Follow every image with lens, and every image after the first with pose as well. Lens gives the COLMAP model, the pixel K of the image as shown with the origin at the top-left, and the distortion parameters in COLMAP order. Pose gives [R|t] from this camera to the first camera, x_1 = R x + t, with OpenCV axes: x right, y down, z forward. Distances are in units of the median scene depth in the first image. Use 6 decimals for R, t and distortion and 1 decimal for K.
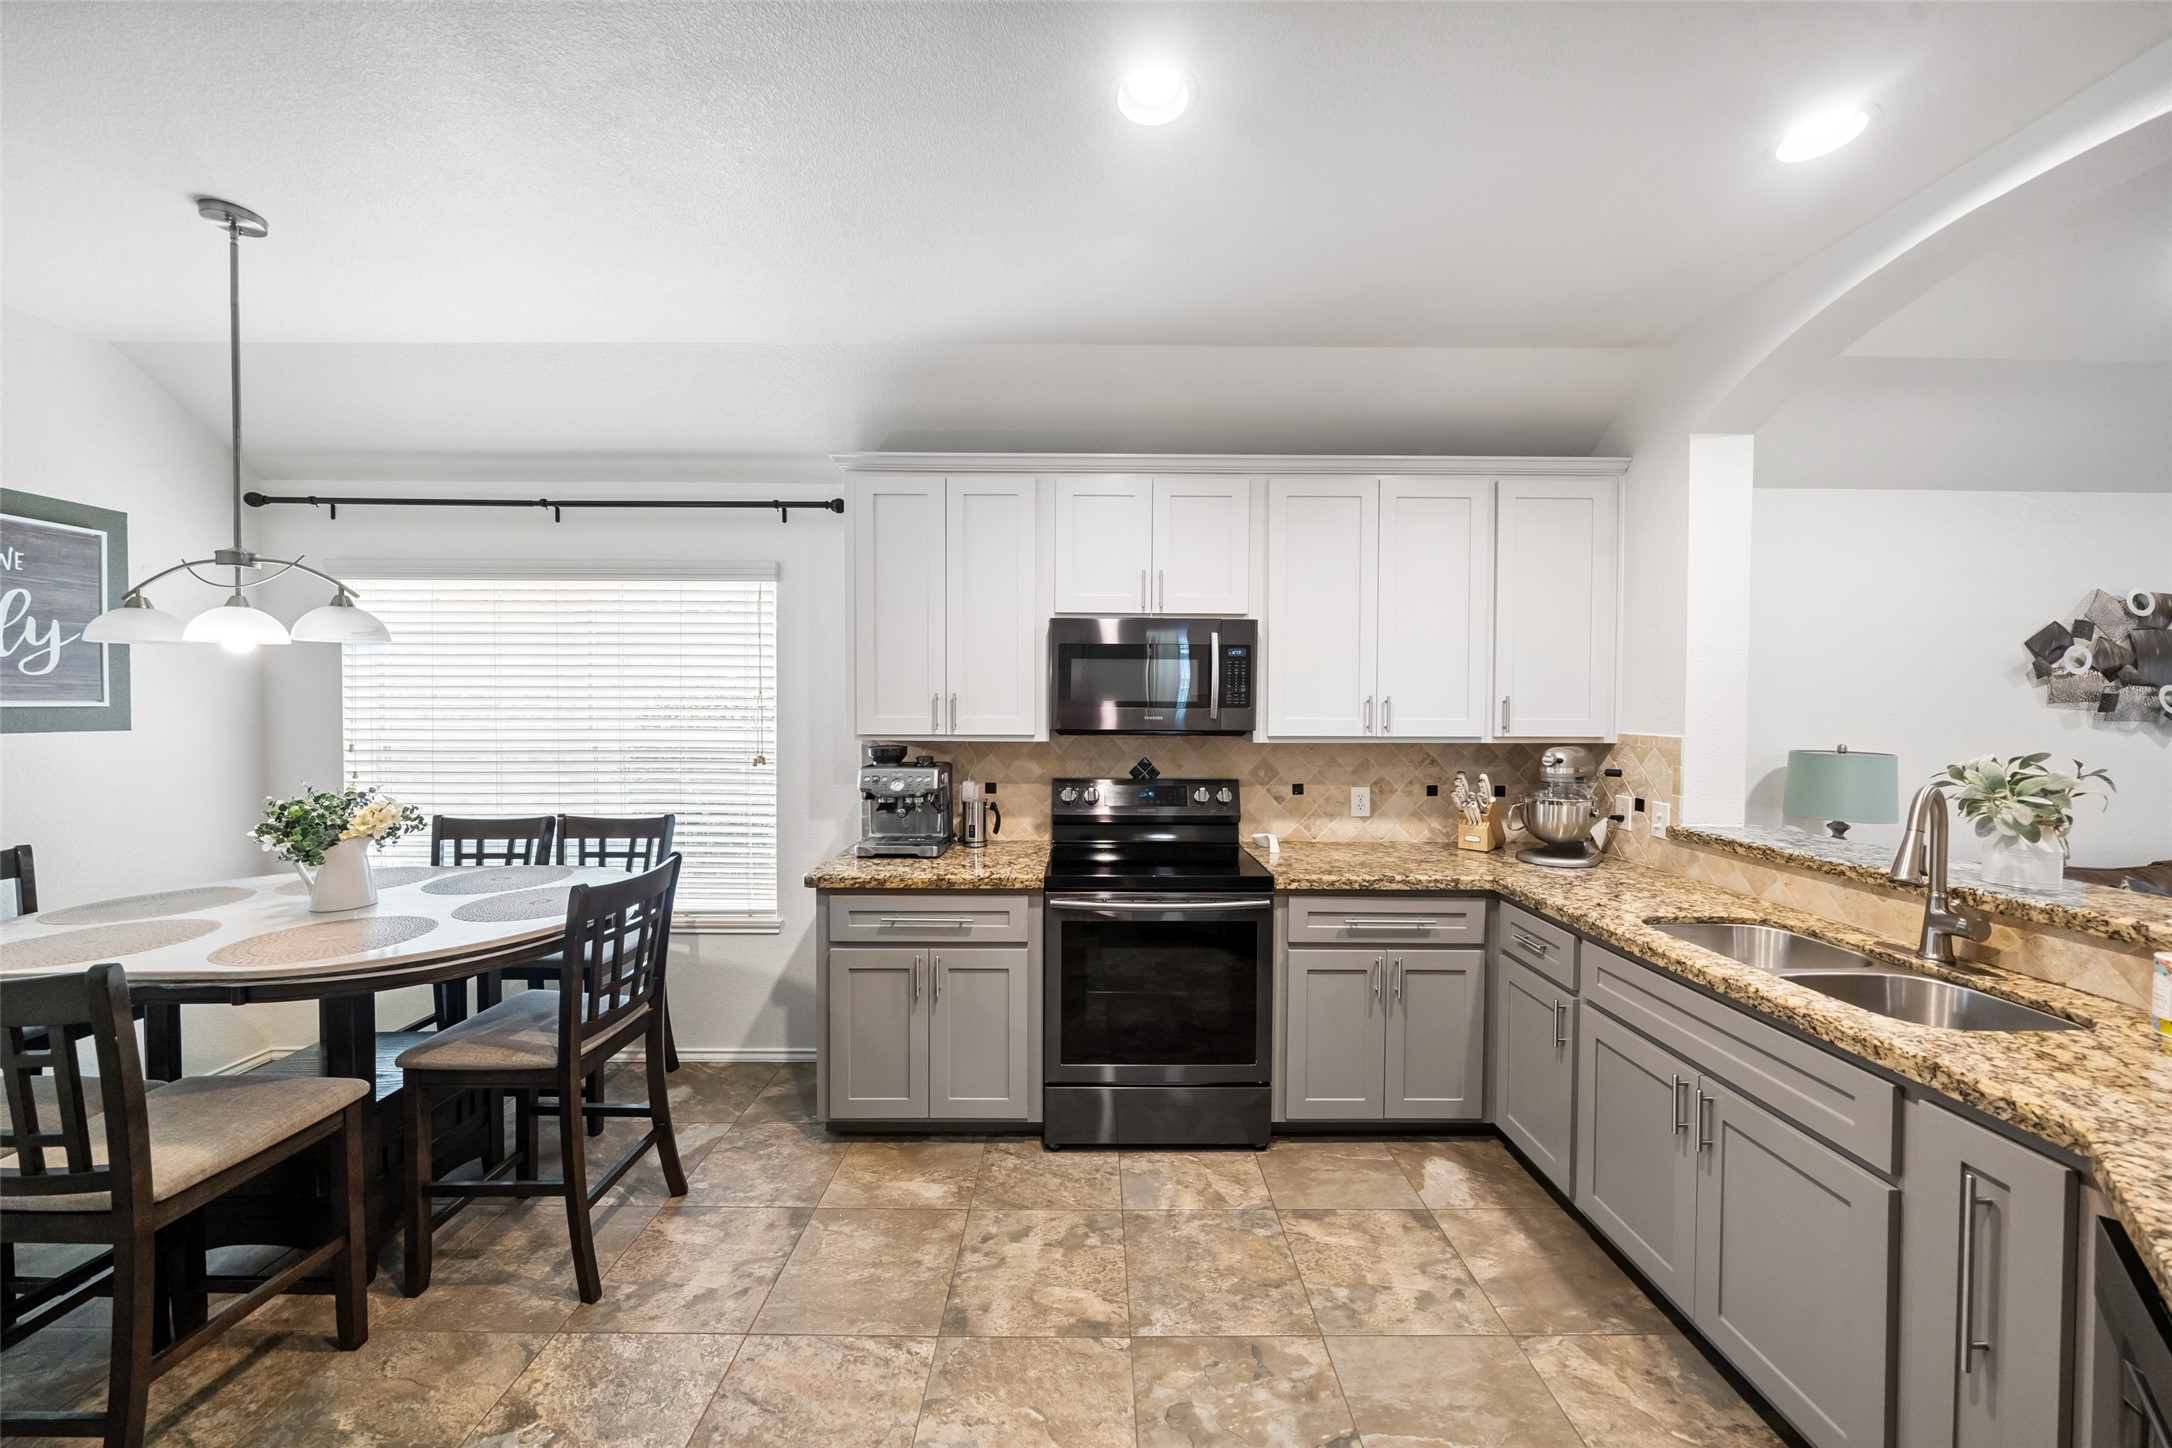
lens RADIAL K [[761.8, 0, 1092.7], [0, 761.8, 716.3], [0, 0, 1]] dist [-0.005810, -0.000006]
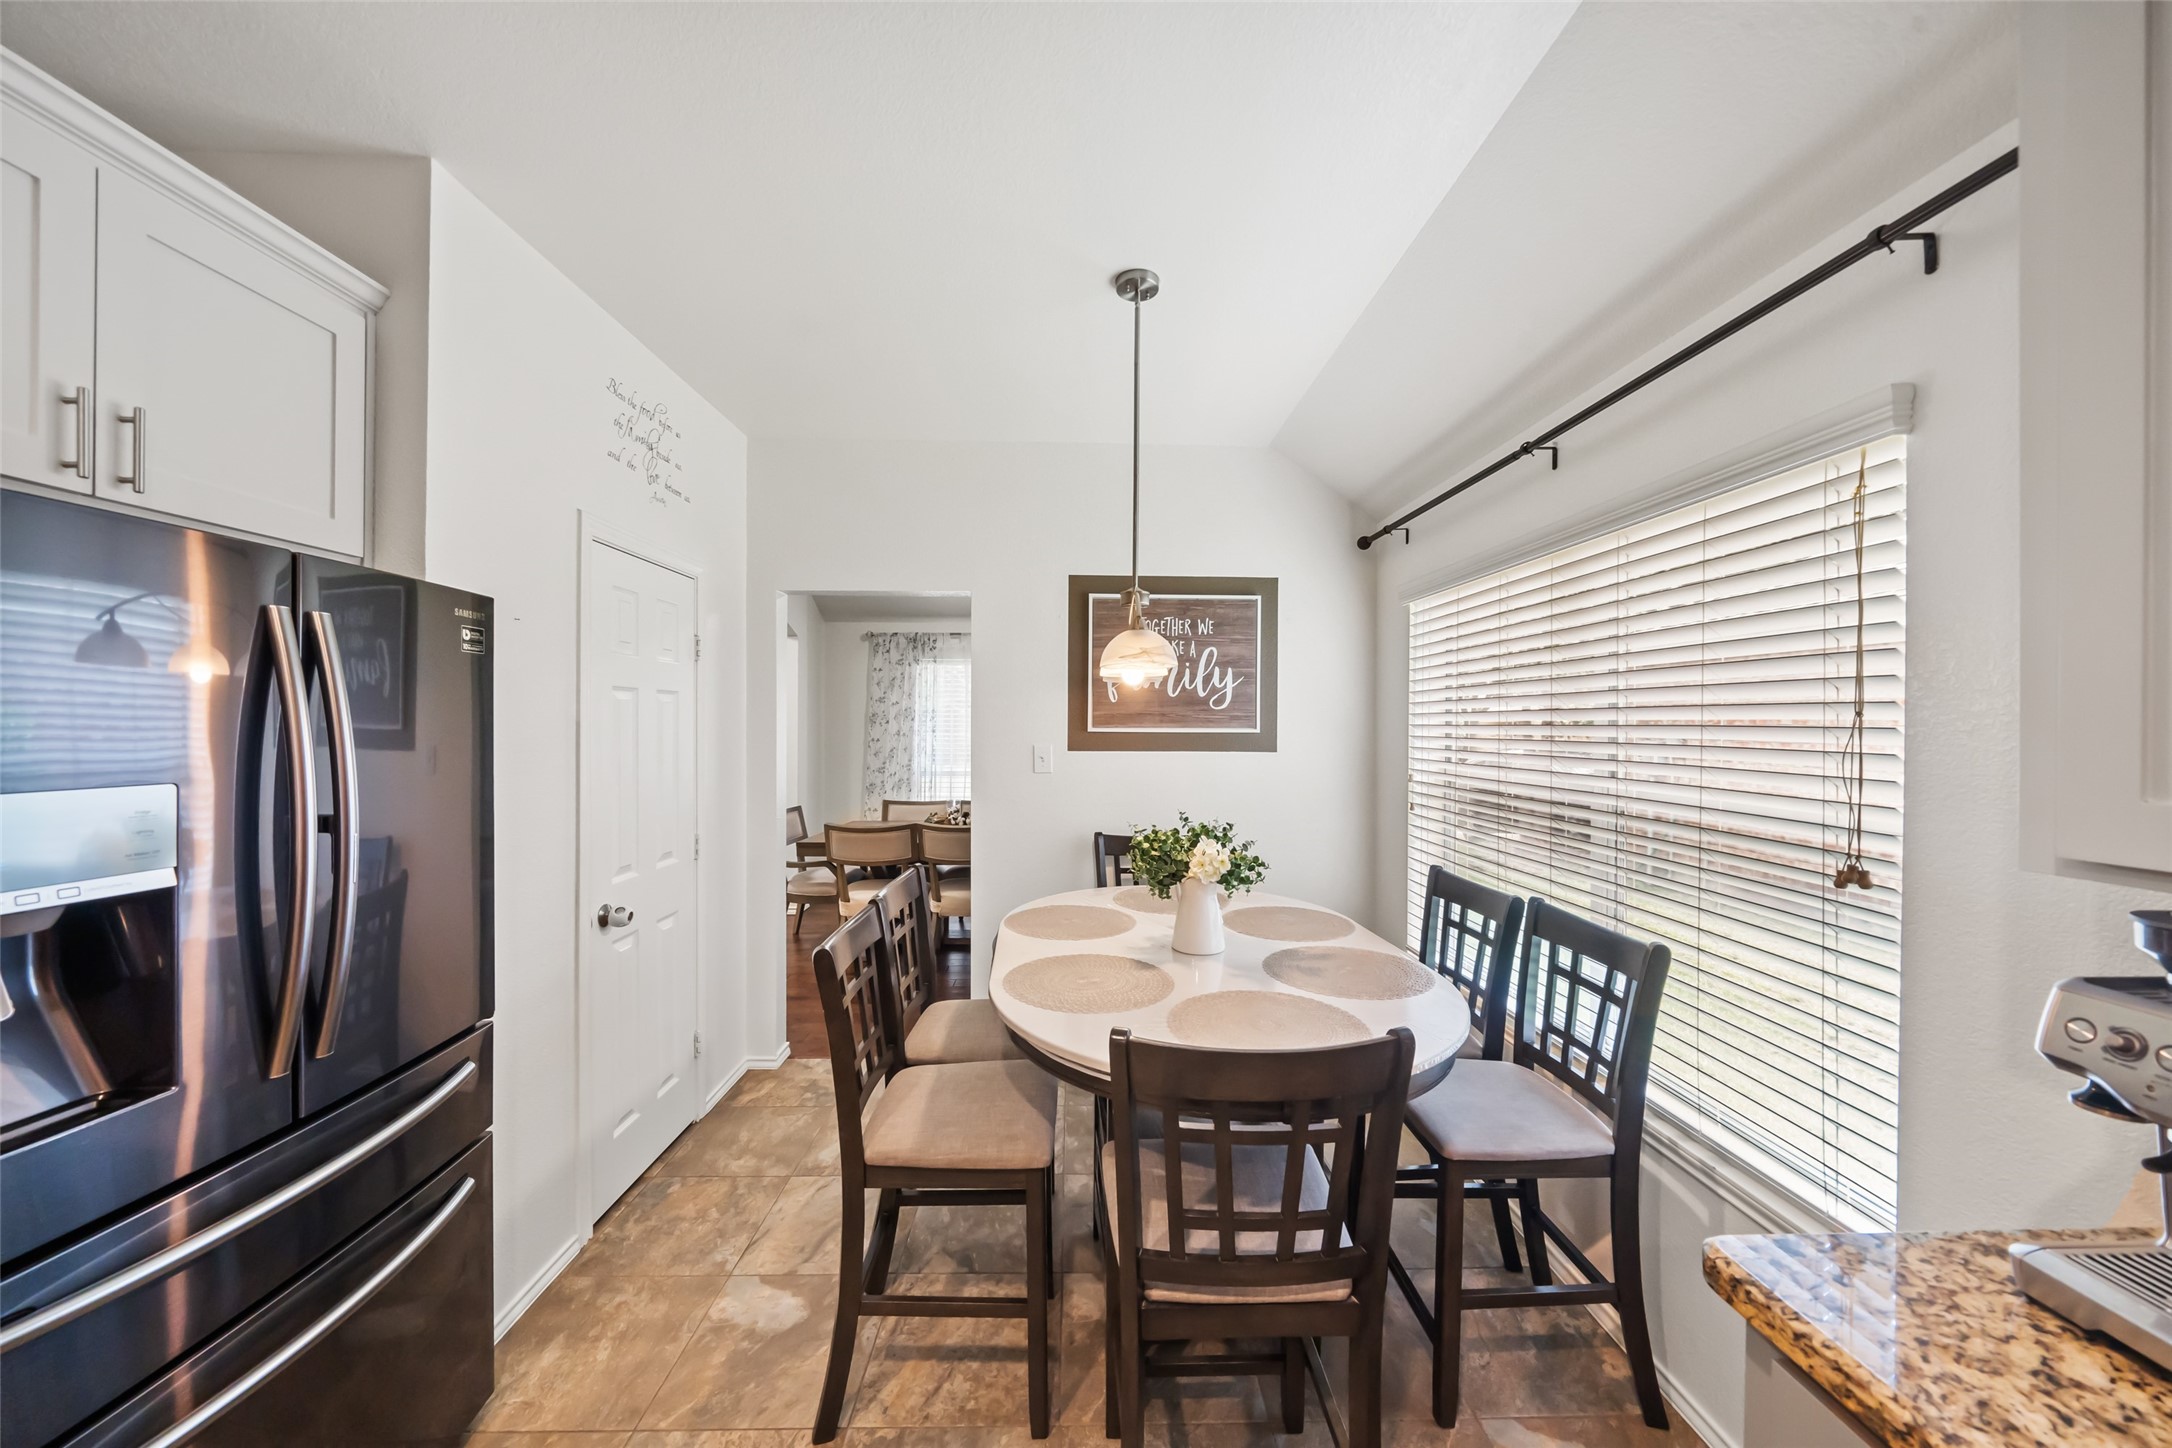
lens RADIAL K [[755.2, 0, 1090.1], [0, 755.2, 723.0], [0, 0, 1]] dist [-0.004931, -0.000019]
pose [[0.018659, -0.003228, -0.999821, -0.040999], [-0.022493, 0.999740, -0.003648, -0.019002], [0.999573, 0.022557, 0.018581, 0.704909]]
